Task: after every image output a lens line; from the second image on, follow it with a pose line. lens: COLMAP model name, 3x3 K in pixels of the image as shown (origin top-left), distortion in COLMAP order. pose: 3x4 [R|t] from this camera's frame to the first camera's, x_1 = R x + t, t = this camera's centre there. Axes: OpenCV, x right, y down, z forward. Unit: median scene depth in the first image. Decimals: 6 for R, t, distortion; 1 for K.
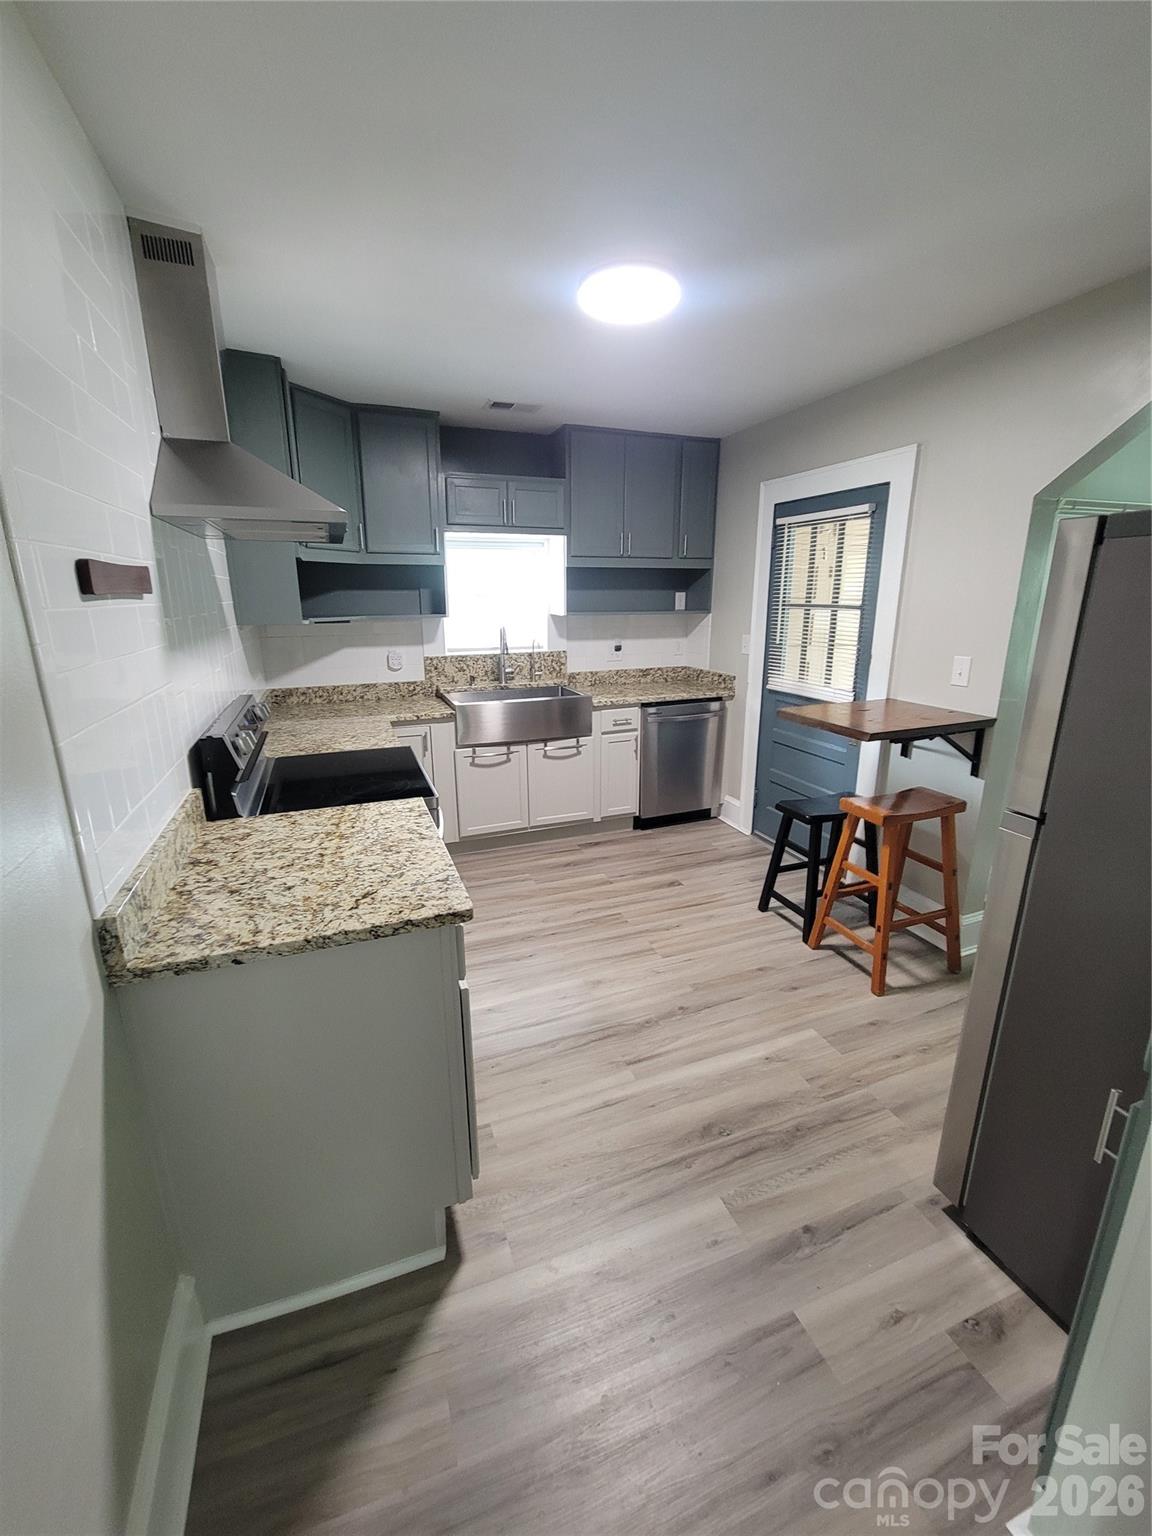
lens RADIAL K [[626.1, 0, 570.7], [0, 626.1, 763.7], [0, 0, 1]] dist [0.001480, -0.003080]
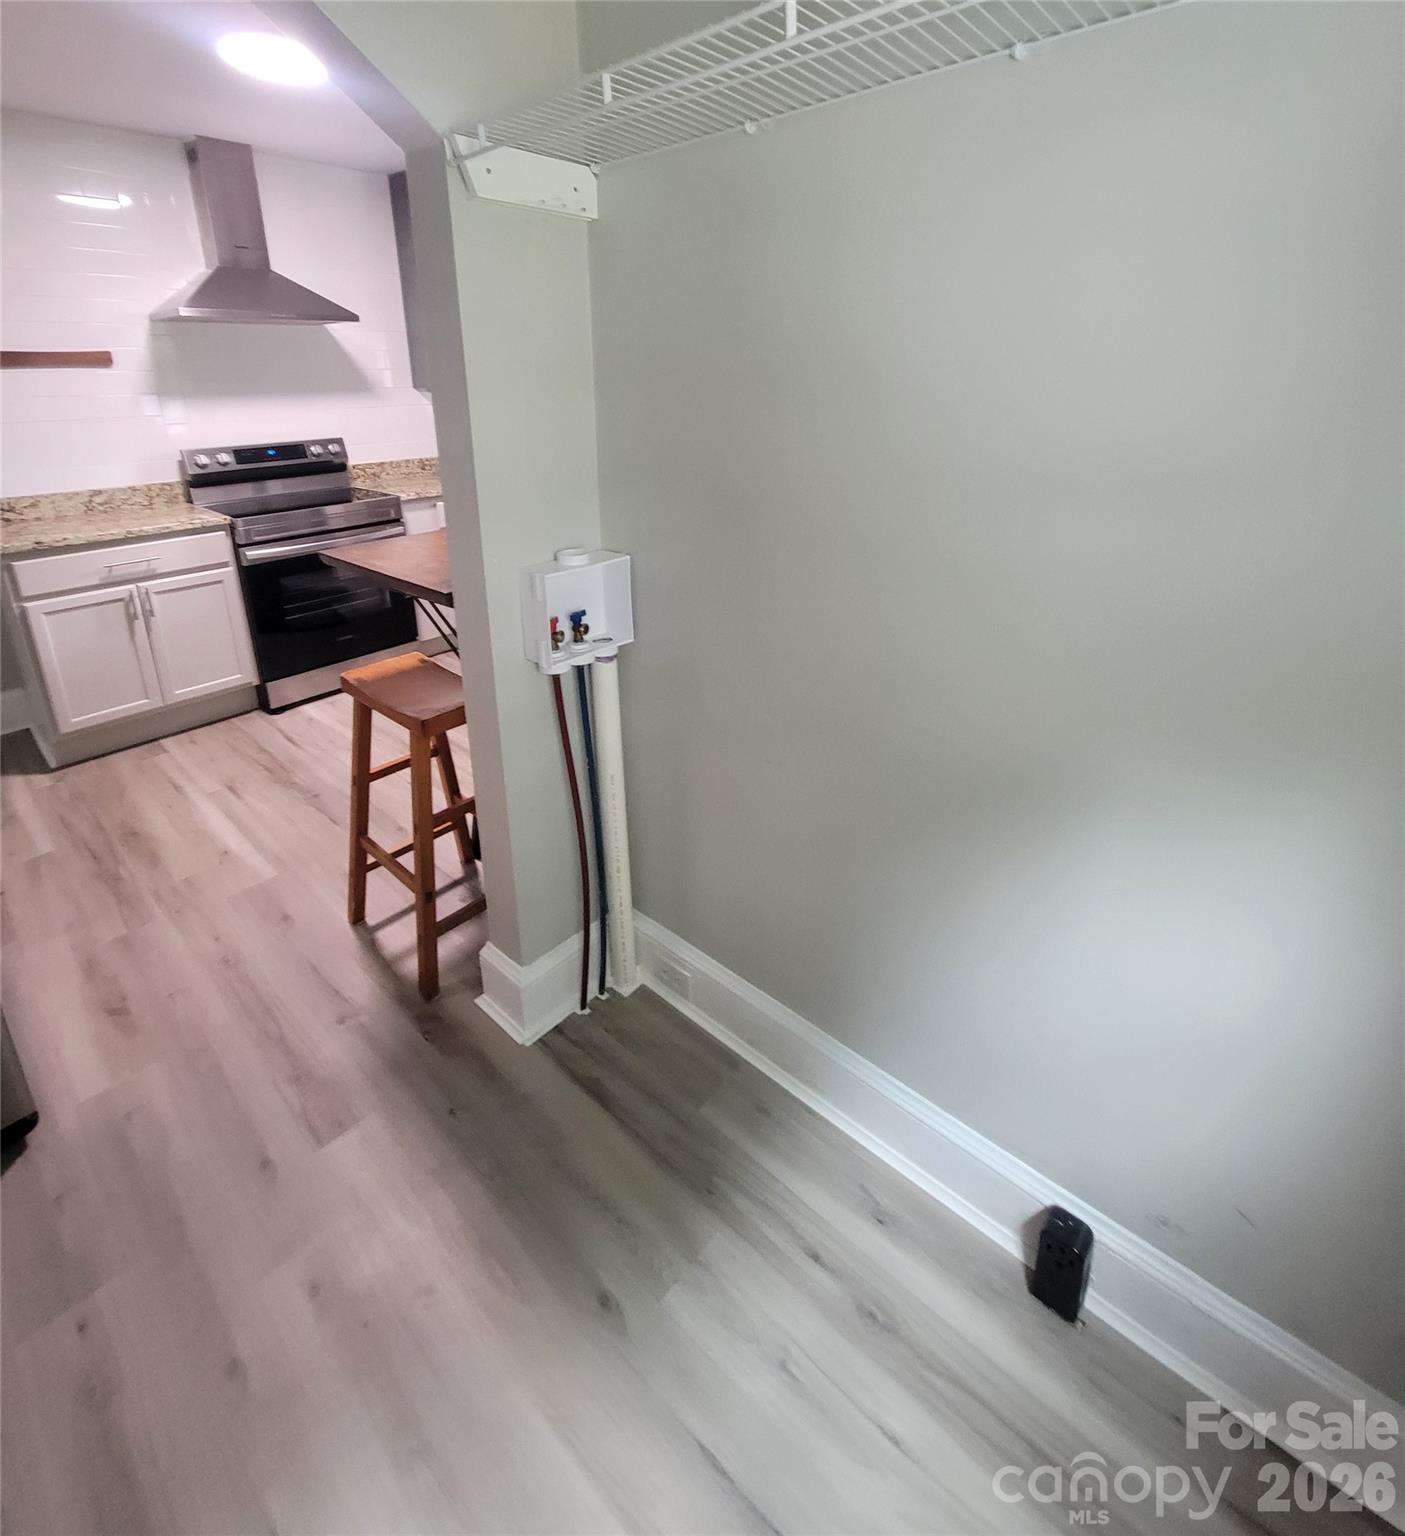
lens RADIAL K [[764.5, 0, 701.2], [0, 764.5, 596.1], [0, 0, 1]] dist [-0.004179, -0.001086]
pose [[0.454792, 0.252814, -0.853961, 1.102380], [-0.221639, 0.960824, 0.166413, -0.184536], [0.862578, 0.113587, 0.493008, 0.722940]]
